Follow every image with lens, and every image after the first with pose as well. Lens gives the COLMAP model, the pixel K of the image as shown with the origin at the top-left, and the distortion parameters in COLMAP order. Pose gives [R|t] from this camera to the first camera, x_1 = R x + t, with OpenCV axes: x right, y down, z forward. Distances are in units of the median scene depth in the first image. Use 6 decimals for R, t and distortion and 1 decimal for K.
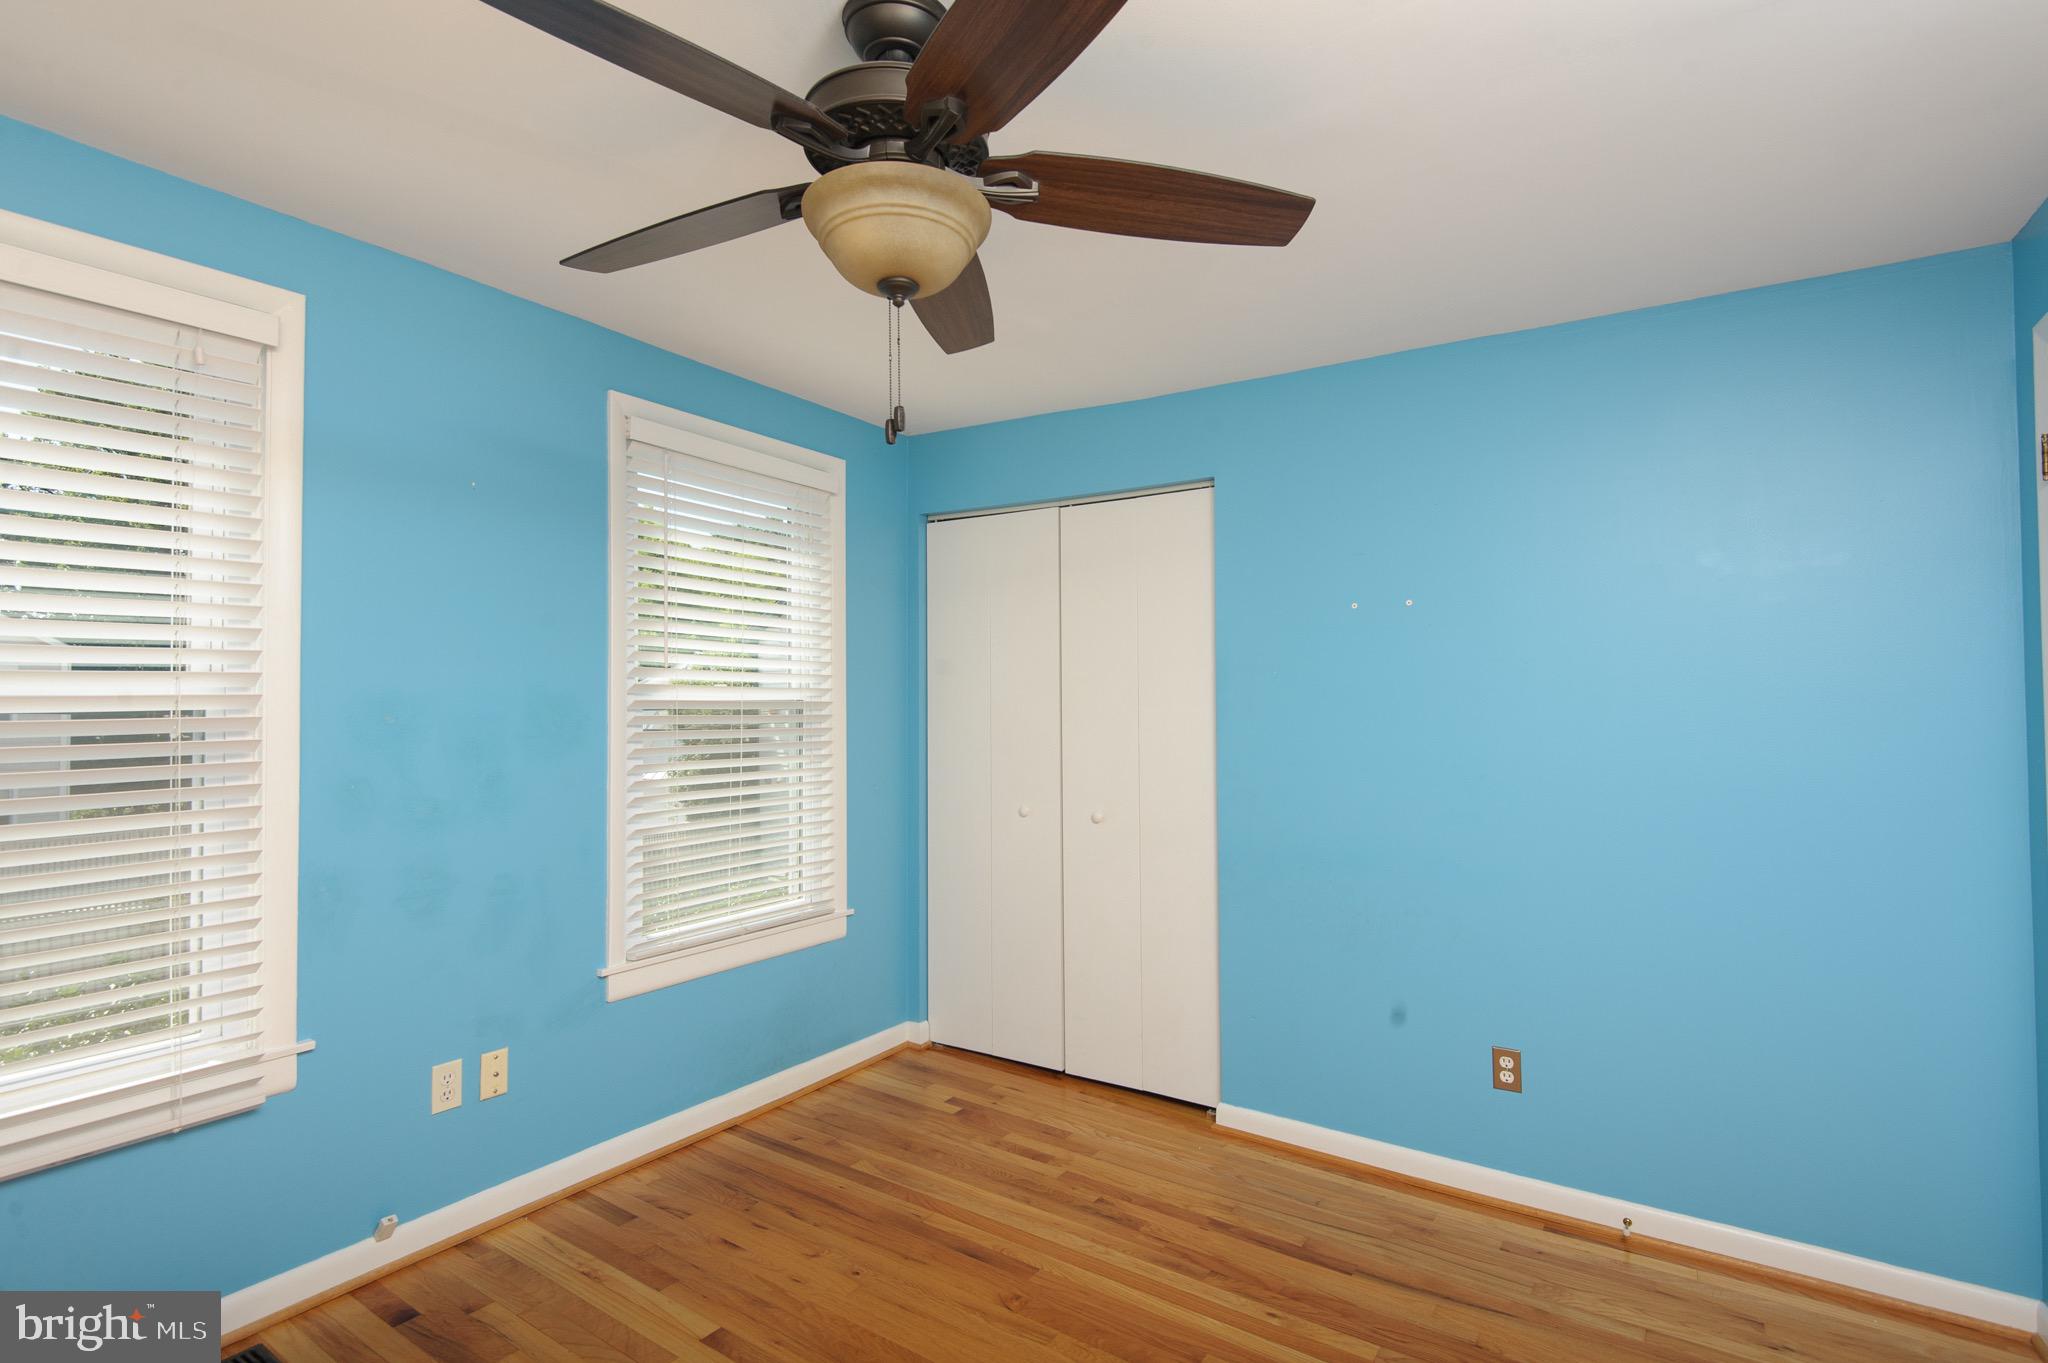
lens RADIAL K [[1029.9, 0, 1024.0], [0, 1029.9, 681.5], [0, 0, 1]] dist [0.001516, 0.000787]
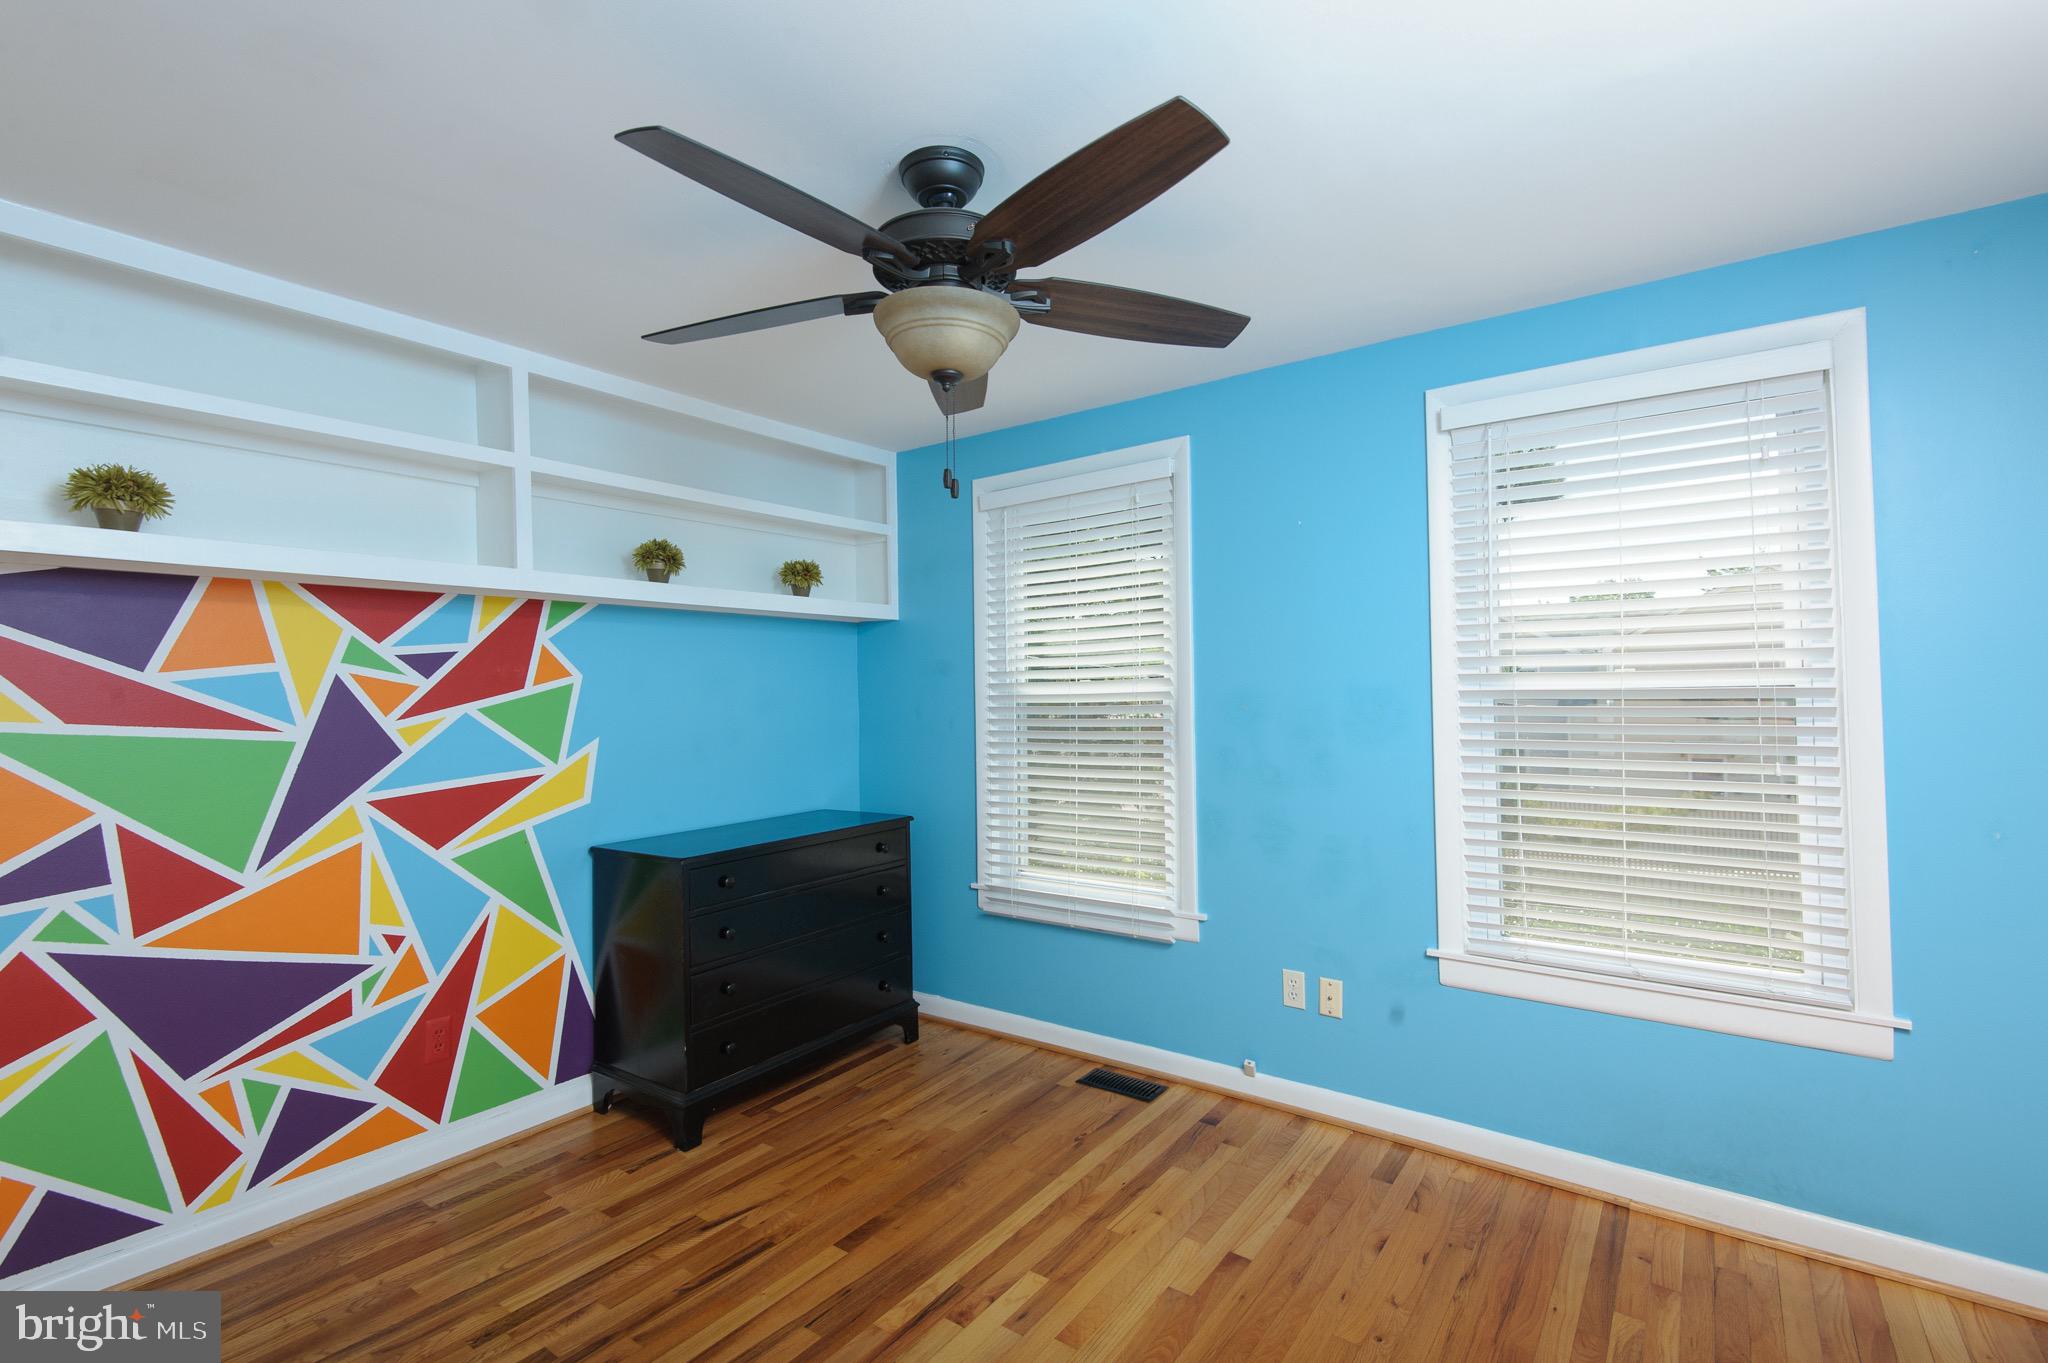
lens RADIAL K [[924.2, 0, 1025.8], [0, 924.2, 706.6], [0, 0, 1]] dist [0.078030, -0.000487]
pose [[-0.029753, -0.001772, -0.999556, 0.631318], [0.024165, 0.999705, -0.002492, 0.030166], [0.999265, -0.024229, -0.029701, 0.699767]]
